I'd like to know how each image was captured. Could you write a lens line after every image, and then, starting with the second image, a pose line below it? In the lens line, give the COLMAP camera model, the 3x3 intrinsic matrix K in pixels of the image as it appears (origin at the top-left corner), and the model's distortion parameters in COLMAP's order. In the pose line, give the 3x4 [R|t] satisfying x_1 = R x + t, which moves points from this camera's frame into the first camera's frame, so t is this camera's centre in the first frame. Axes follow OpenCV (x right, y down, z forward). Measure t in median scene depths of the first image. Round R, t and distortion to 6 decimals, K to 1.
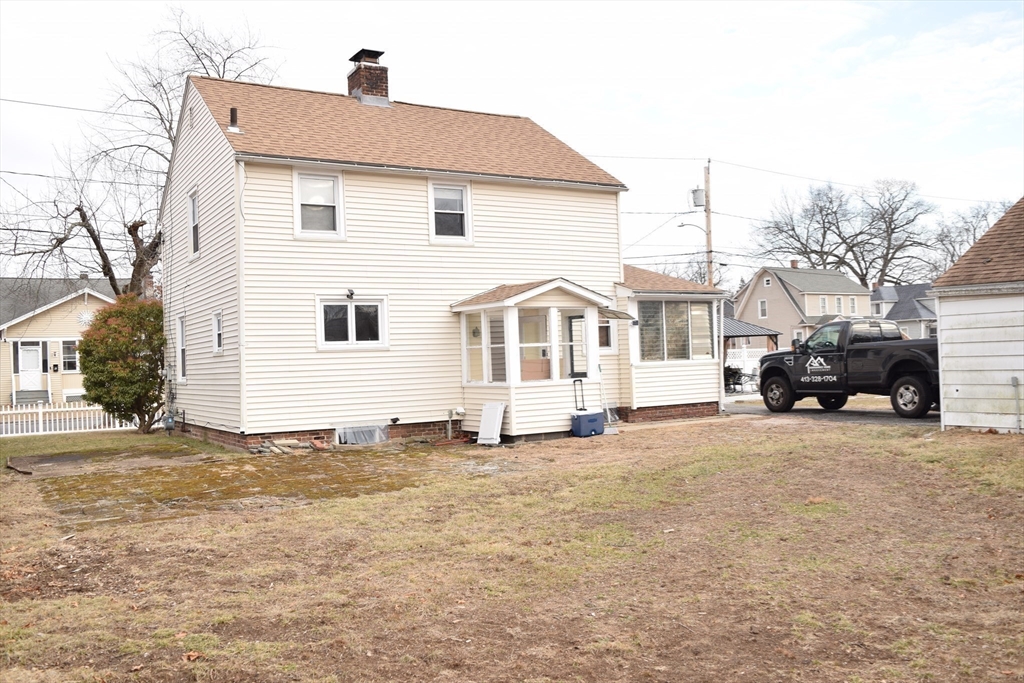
lens RADIAL K [[894.0, 0, 512.0], [0, 894.0, 341.5], [0, 0, 1]] dist [-0.074918, -0.001487]
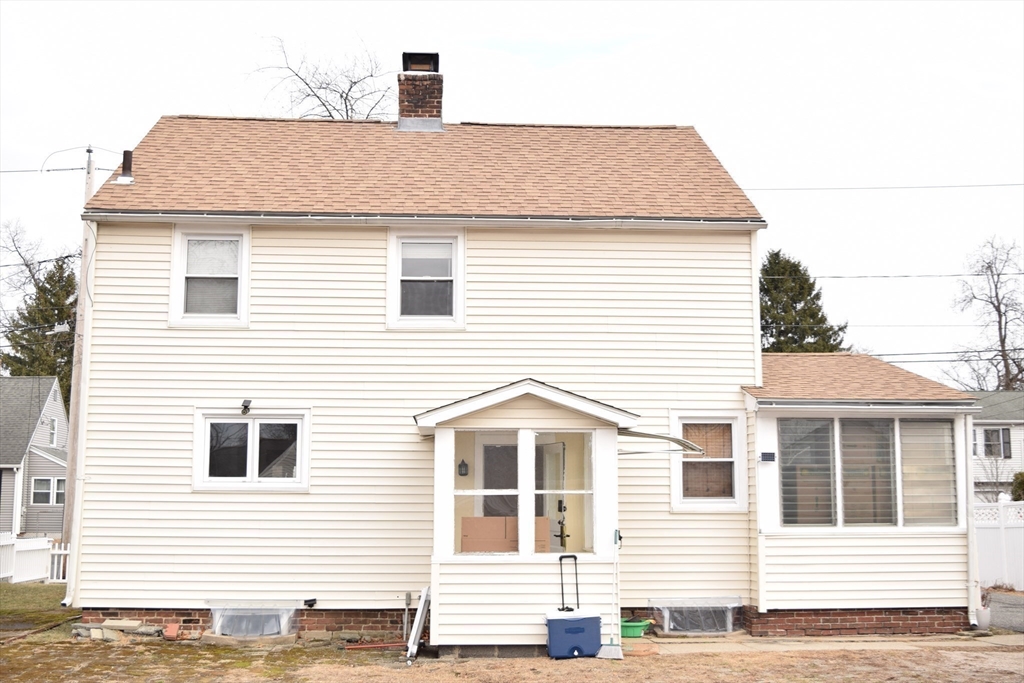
lens RADIAL K [[1178.1, 0, 512.0], [0, 1178.1, 341.5], [0, 0, 1]] dist [-0.054296, -0.007286]
pose [[0.882433, -0.027848, -0.469614, 0.346936], [-0.023166, 0.994463, -0.102501, -0.013658], [0.469868, 0.101330, 0.876902, 0.266215]]
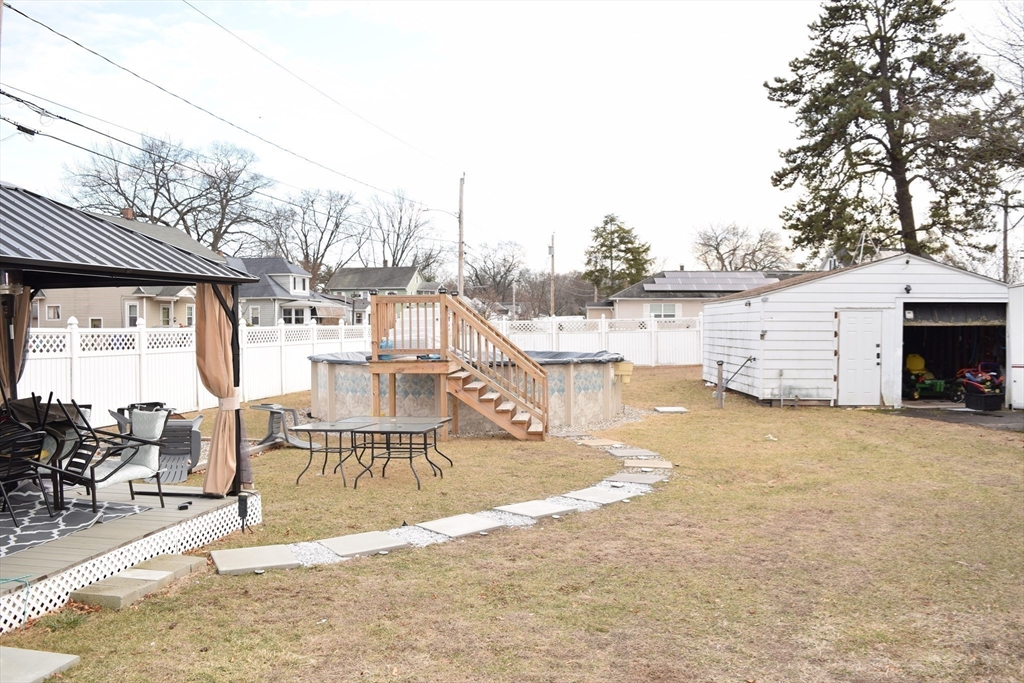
lens RADIAL K [[806.0, 0, 502.0], [0, 806.0, 342.2], [0, 0, 1]] dist [-0.083126, 0.003247]
pose [[0.706376, 0.021757, 0.707503, 0.288103], [-0.040015, 0.999157, 0.009225, 0.007581], [-0.706705, -0.034827, 0.706650, 1.197481]]
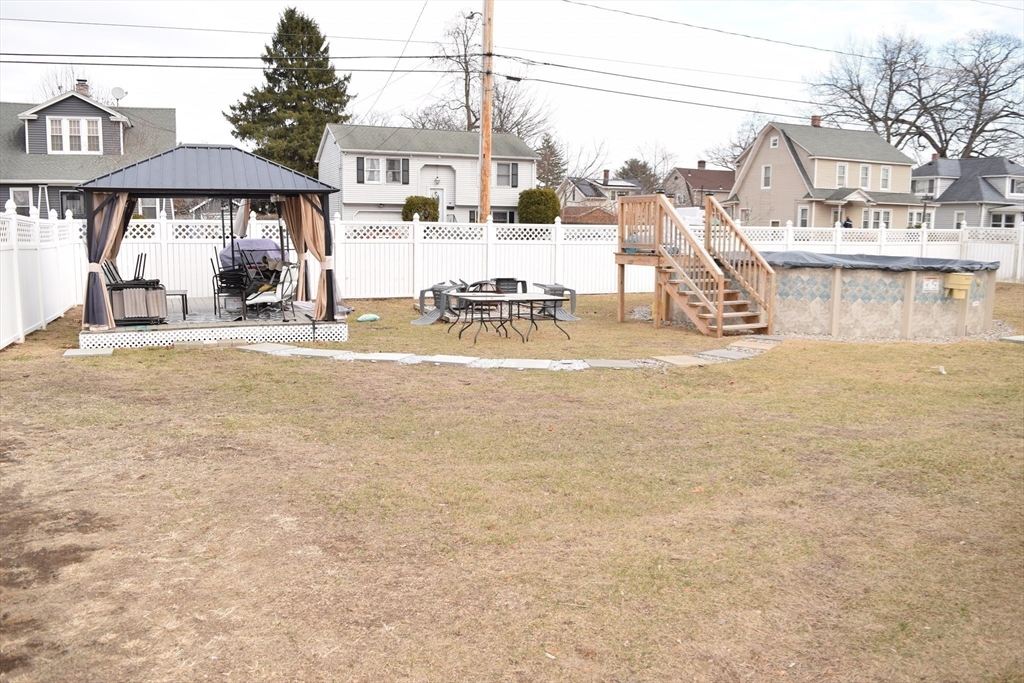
lens RADIAL K [[806.0, 0, 502.0], [0, 806.0, 342.2], [0, 0, 1]] dist [-0.083126, 0.003247]
pose [[0.983210, 0.072786, -0.167335, 0.700335], [-0.043858, 0.984384, 0.170483, -0.008831], [0.177131, -0.160281, 0.971048, 0.961921]]
